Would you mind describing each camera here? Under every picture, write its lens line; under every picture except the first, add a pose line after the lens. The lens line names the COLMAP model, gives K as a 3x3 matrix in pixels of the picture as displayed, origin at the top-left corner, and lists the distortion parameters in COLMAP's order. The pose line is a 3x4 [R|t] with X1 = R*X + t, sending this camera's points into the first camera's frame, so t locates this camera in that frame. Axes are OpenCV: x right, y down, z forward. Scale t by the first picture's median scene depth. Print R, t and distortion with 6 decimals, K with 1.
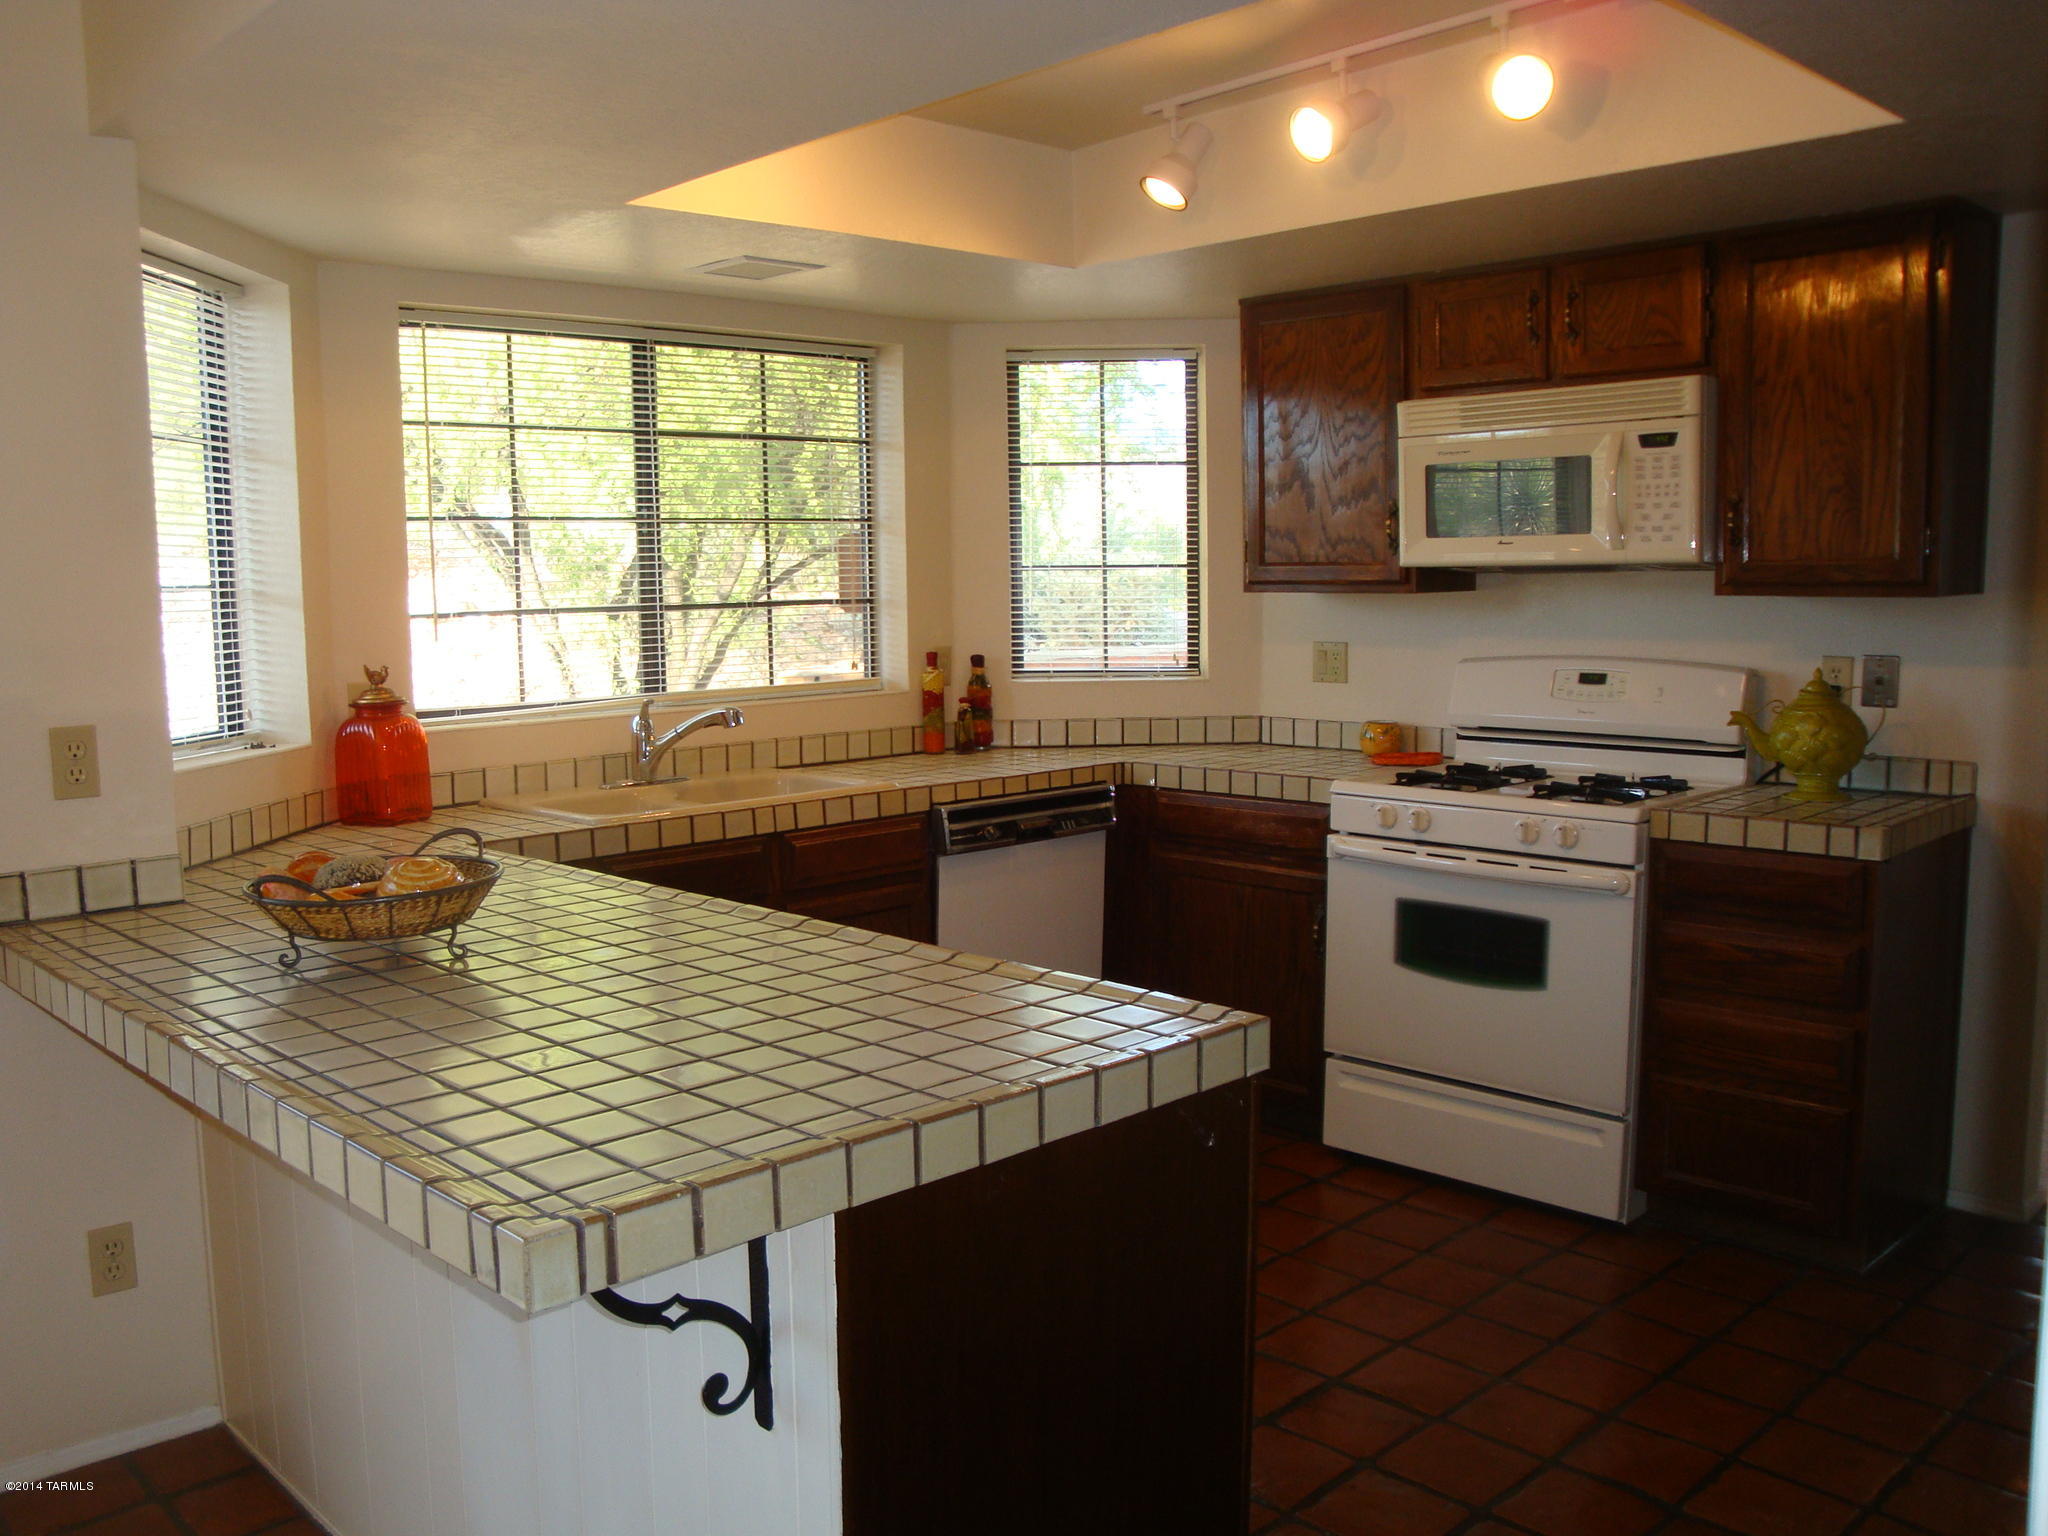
lens RADIAL K [[1749.1, 0, 1024.0], [0, 1749.1, 768.0], [0, 0, 1]] dist [-0.272787, 0.432045]
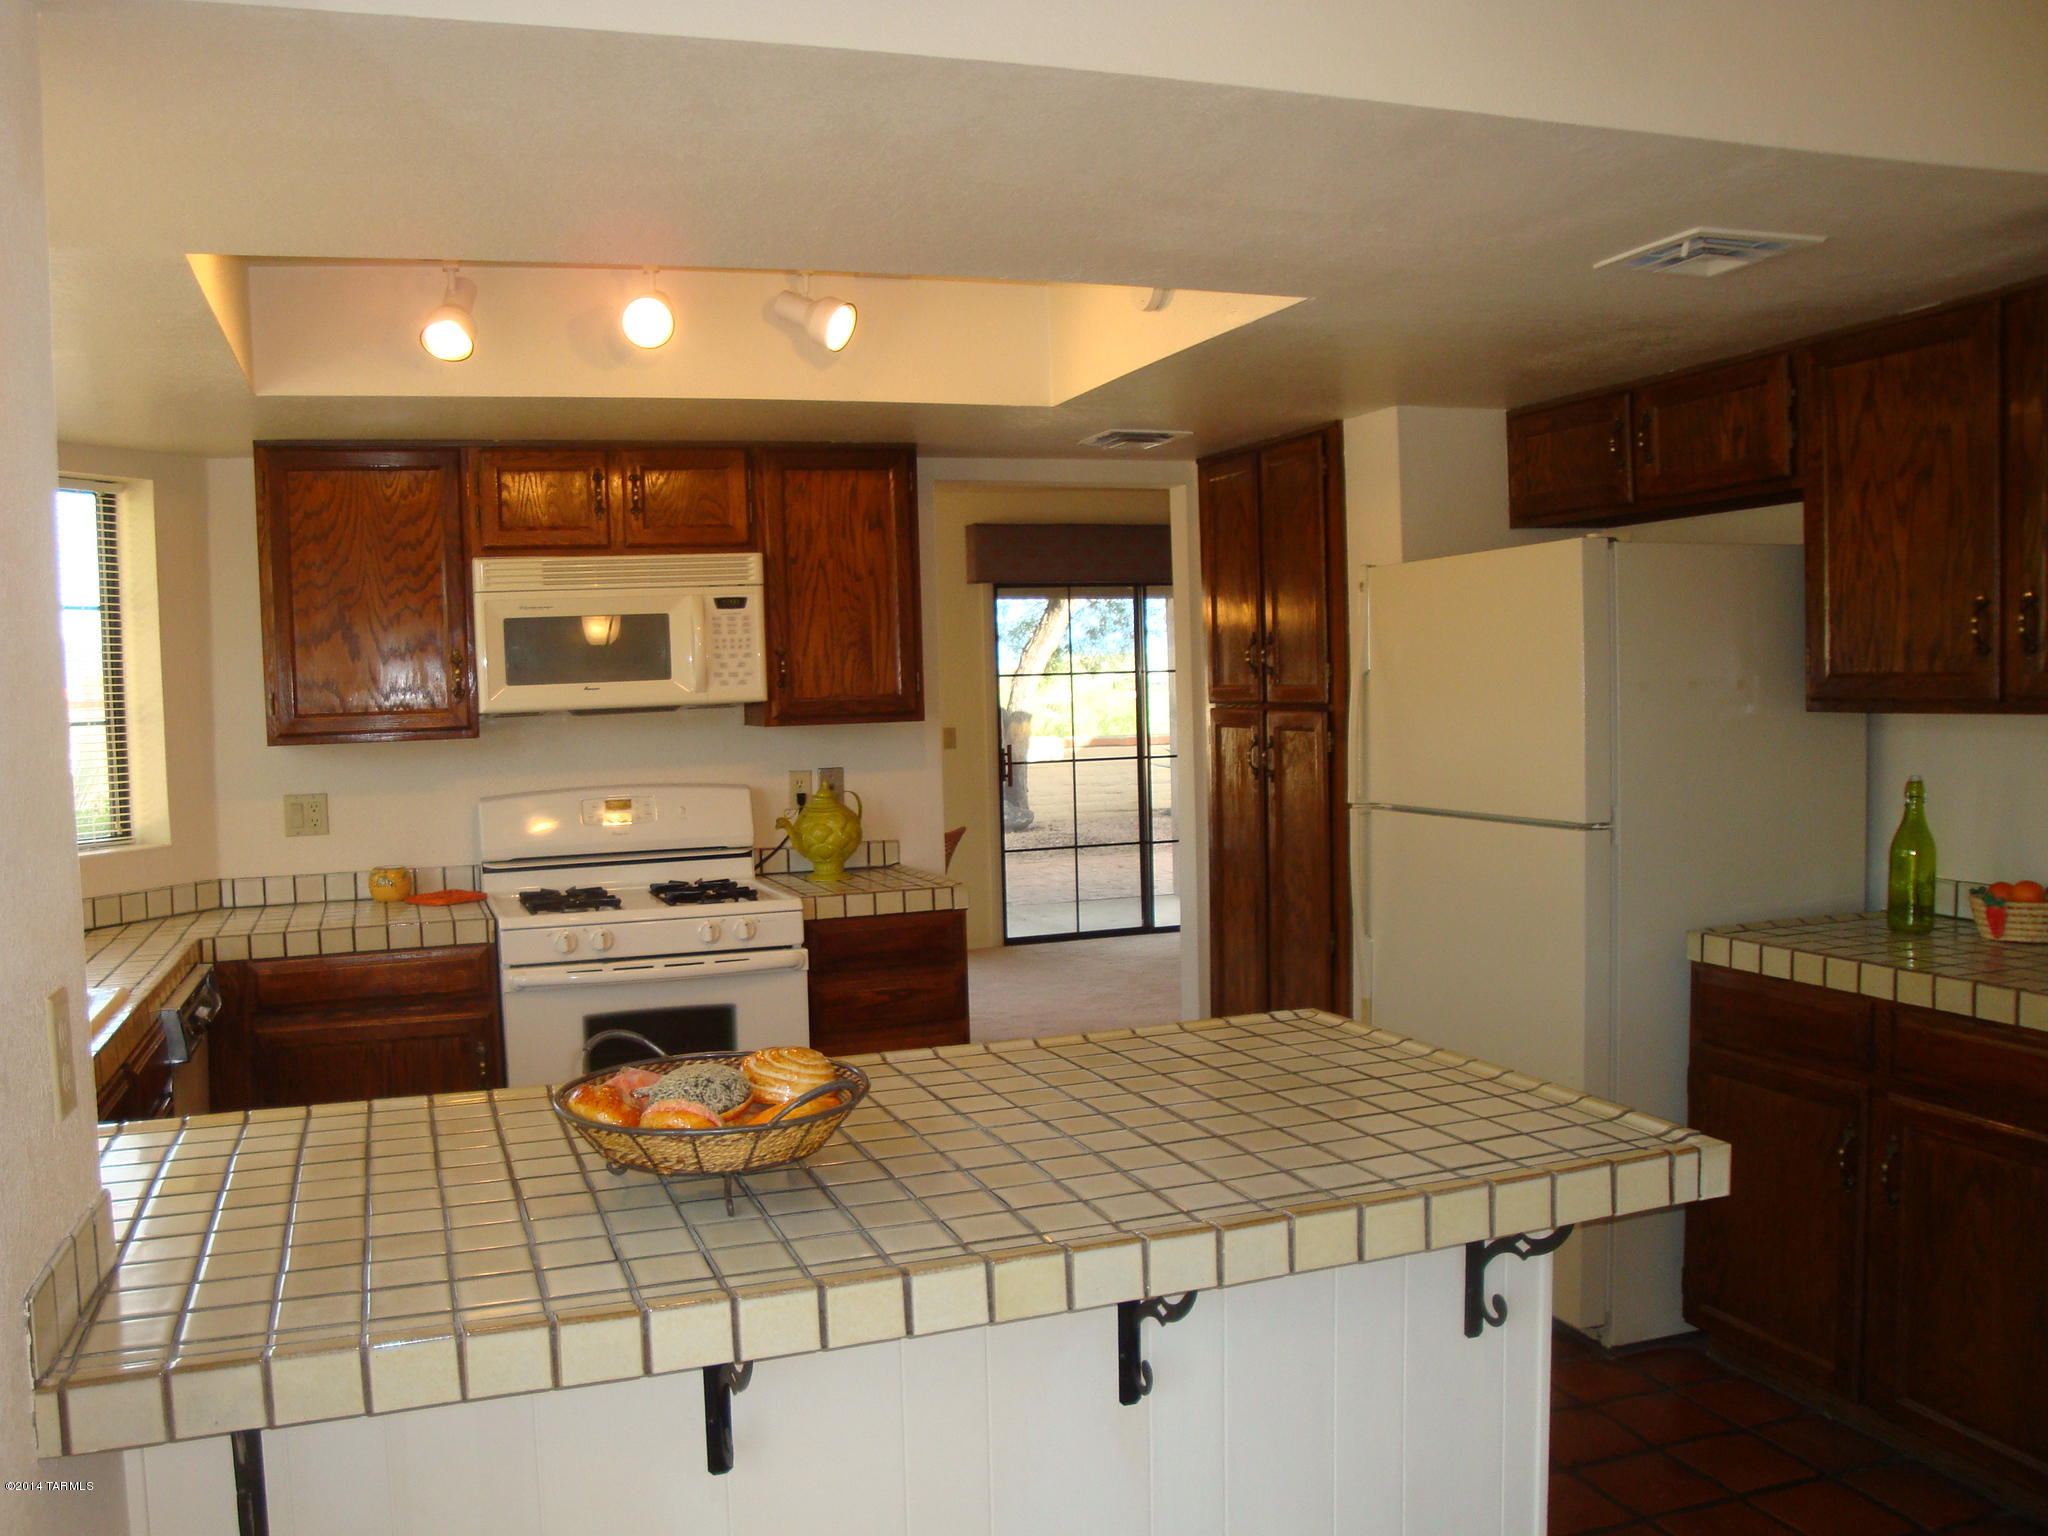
lens RADIAL K [[1678.6, 0, 938.0], [0, 1678.6, 774.7], [0, 0, 1]] dist [-0.137724, 0.104081]
pose [[0.436925, -0.049608, 0.898129, -0.657208], [0.122973, 0.992397, -0.005010, -0.044927], [-0.891052, 0.112635, 0.439704, 0.341334]]
